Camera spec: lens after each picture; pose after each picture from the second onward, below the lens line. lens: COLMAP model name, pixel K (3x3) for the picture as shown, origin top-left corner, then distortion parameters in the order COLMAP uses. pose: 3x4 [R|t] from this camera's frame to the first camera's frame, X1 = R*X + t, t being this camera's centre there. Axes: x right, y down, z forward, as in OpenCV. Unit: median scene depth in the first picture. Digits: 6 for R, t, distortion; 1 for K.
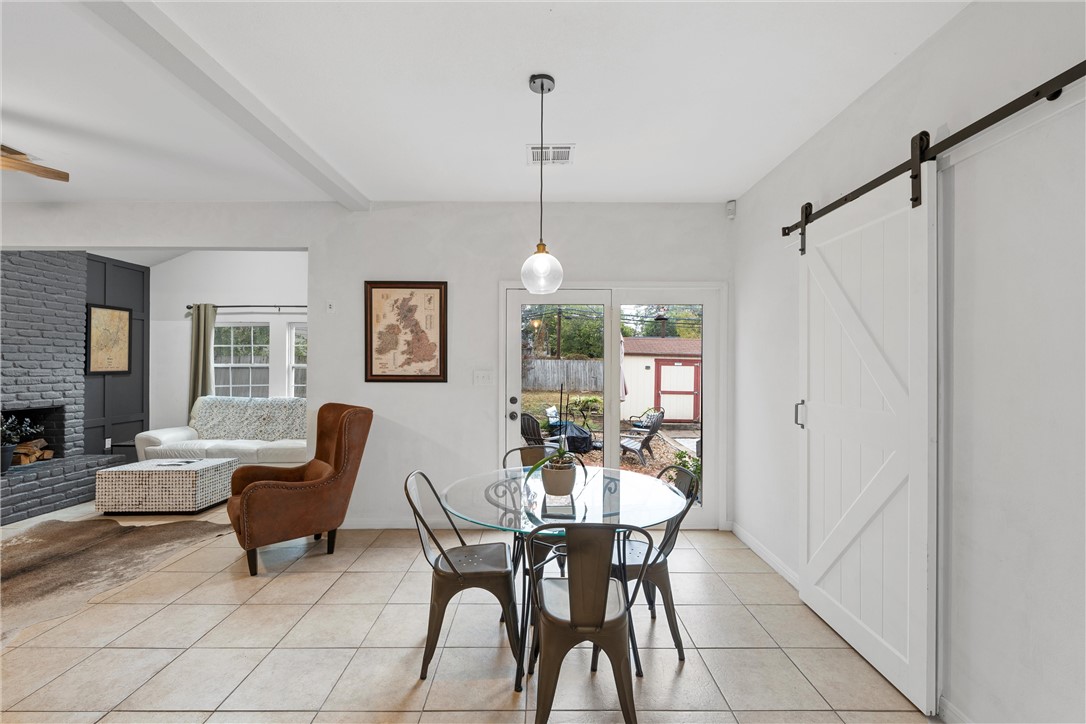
lens RADIAL K [[463.1, 0, 541.8], [0, 463.1, 365.2], [0, 0, 1]] dist [-0.000099, 0.000280]
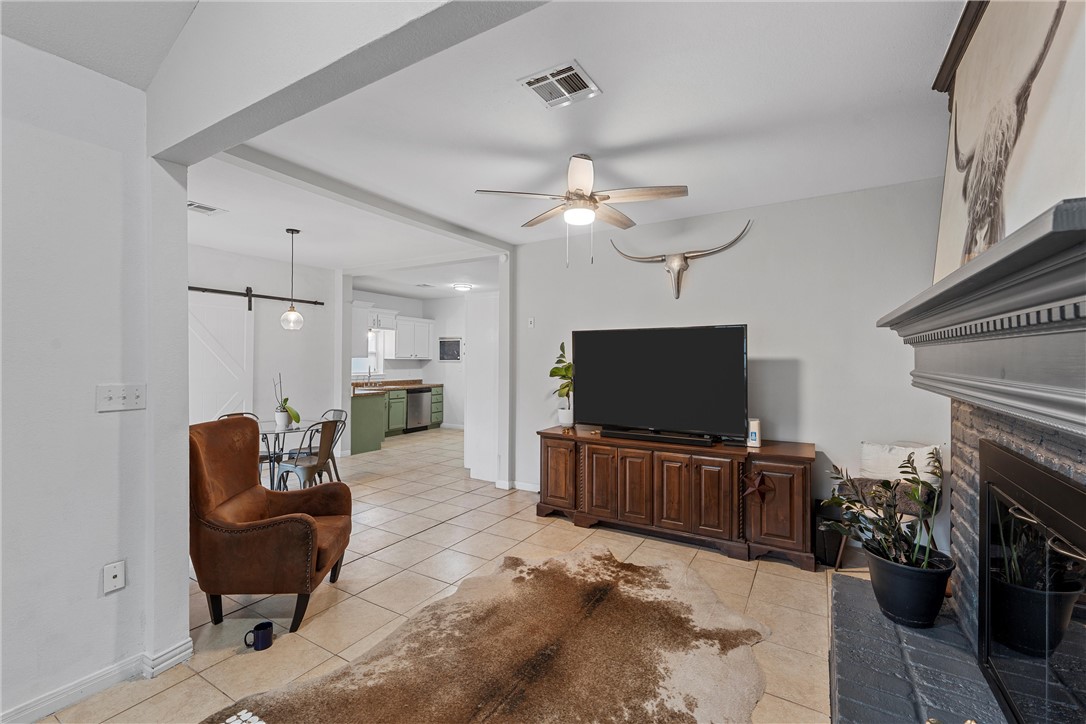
lens RADIAL K [[463.1, 0, 541.8], [0, 463.1, 365.2], [0, 0, 1]] dist [-0.000099, 0.000280]
pose [[-0.854707, -0.014541, 0.518907, -0.934051], [-0.008881, 0.999871, 0.013391, -0.015620], [-0.519035, 0.006837, -0.854726, 1.000324]]
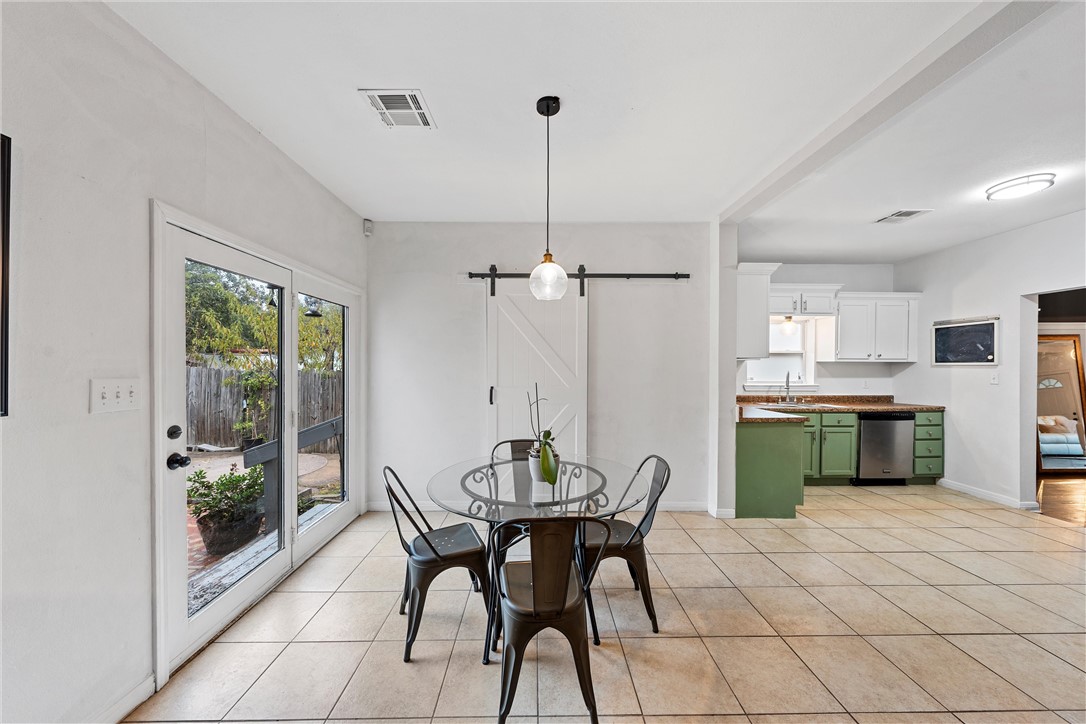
lens RADIAL K [[373.4, 0, 540.7], [0, 373.4, 367.0], [0, 0, 1]] dist [-0.000355, -0.000084]
pose [[-0.009559, -0.007033, 0.999930, -0.396394], [-0.000118, 0.999975, 0.007032, -0.002826], [-0.999954, -0.000051, -0.009559, 0.465915]]
